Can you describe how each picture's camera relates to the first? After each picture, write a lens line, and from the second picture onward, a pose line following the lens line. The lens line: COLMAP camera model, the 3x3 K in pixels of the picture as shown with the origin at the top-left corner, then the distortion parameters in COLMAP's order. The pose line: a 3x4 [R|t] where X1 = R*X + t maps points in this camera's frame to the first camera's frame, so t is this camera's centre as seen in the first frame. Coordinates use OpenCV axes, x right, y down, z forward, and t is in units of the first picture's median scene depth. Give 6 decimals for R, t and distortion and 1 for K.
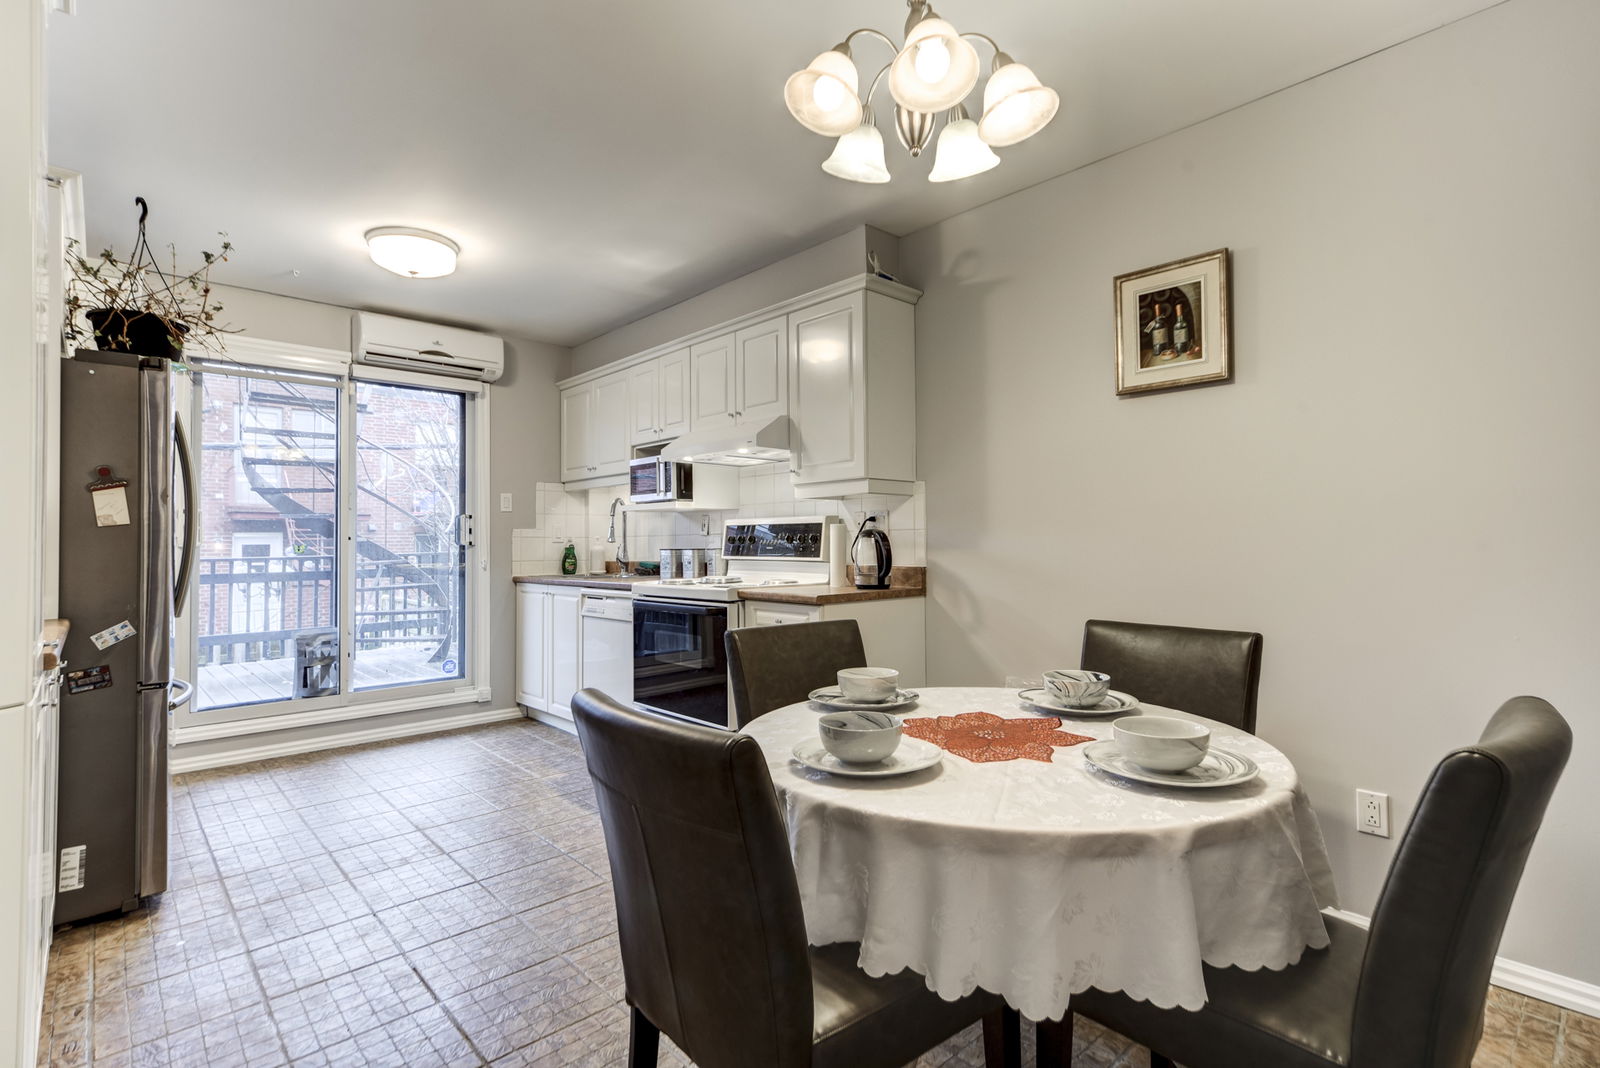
lens RADIAL K [[734.1, 0, 805.8], [0, 734.1, 529.6], [0, 0, 1]] dist [0.008140, 0.001716]
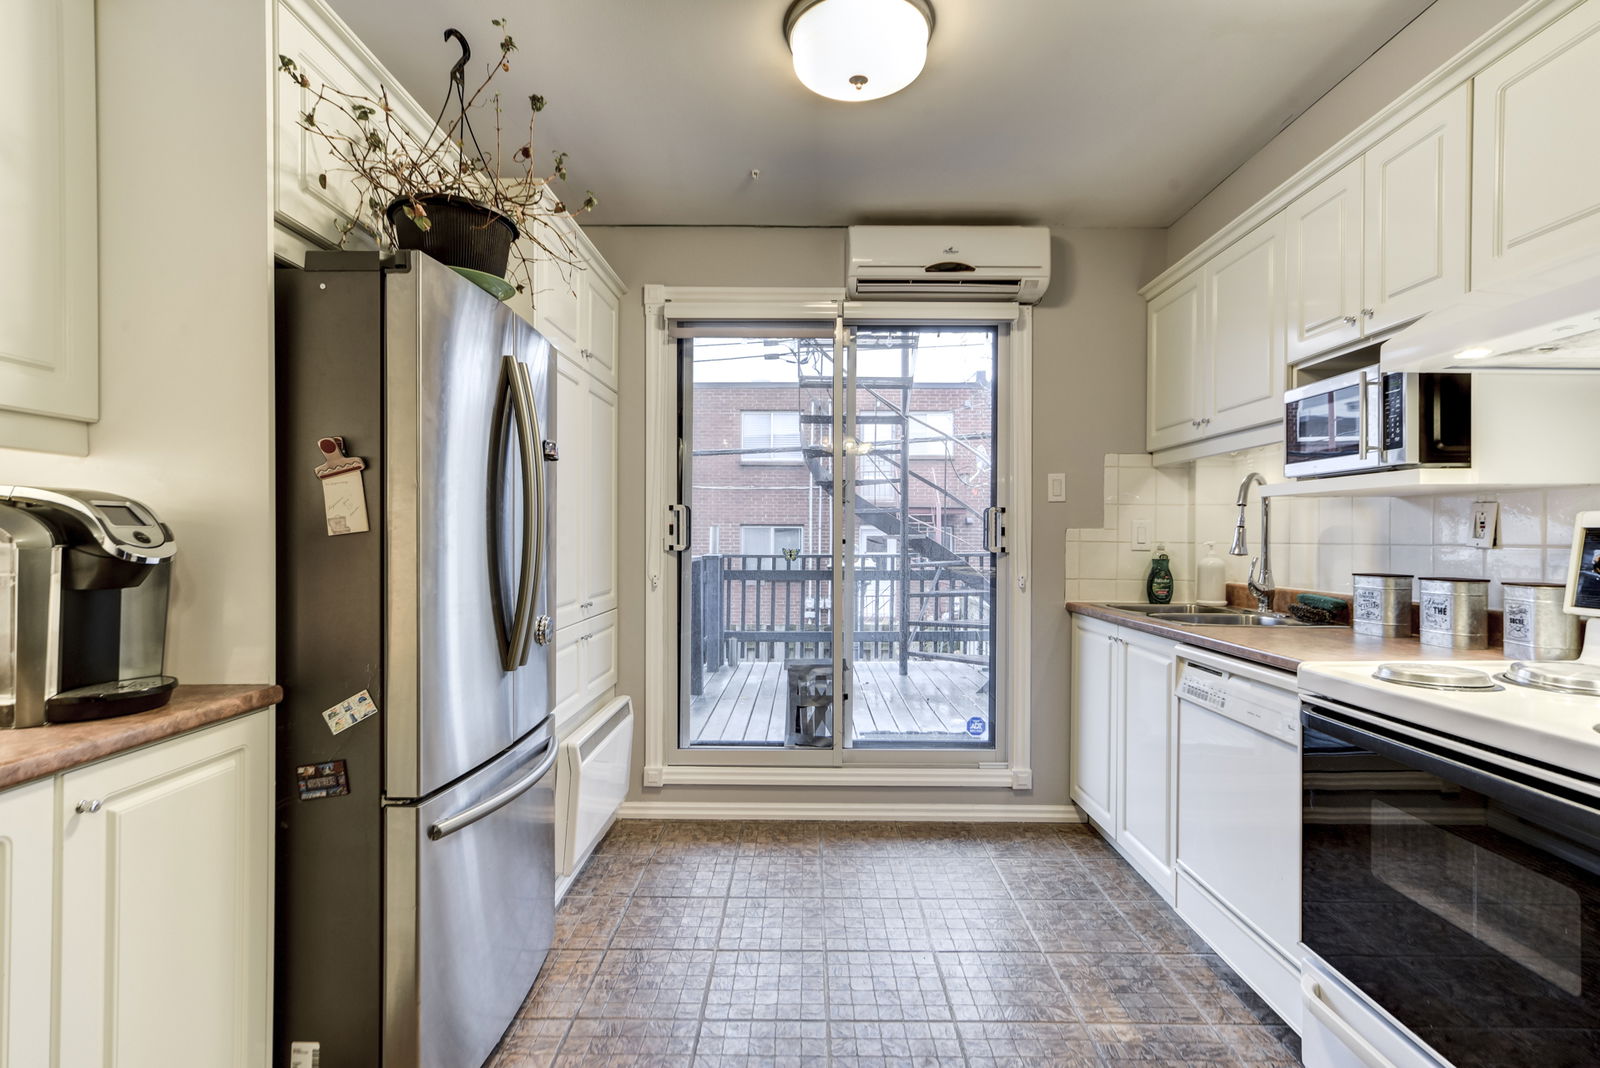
lens RADIAL K [[754.0, 0, 801.4], [0, 754.0, 533.4], [0, 0, 1]] dist [0.003571, -0.000462]
pose [[0.714595, 0.011064, -0.699451, -0.112634], [0.000349, 0.999869, 0.016174, -0.007955], [0.699539, -0.011802, 0.714497, 0.400022]]
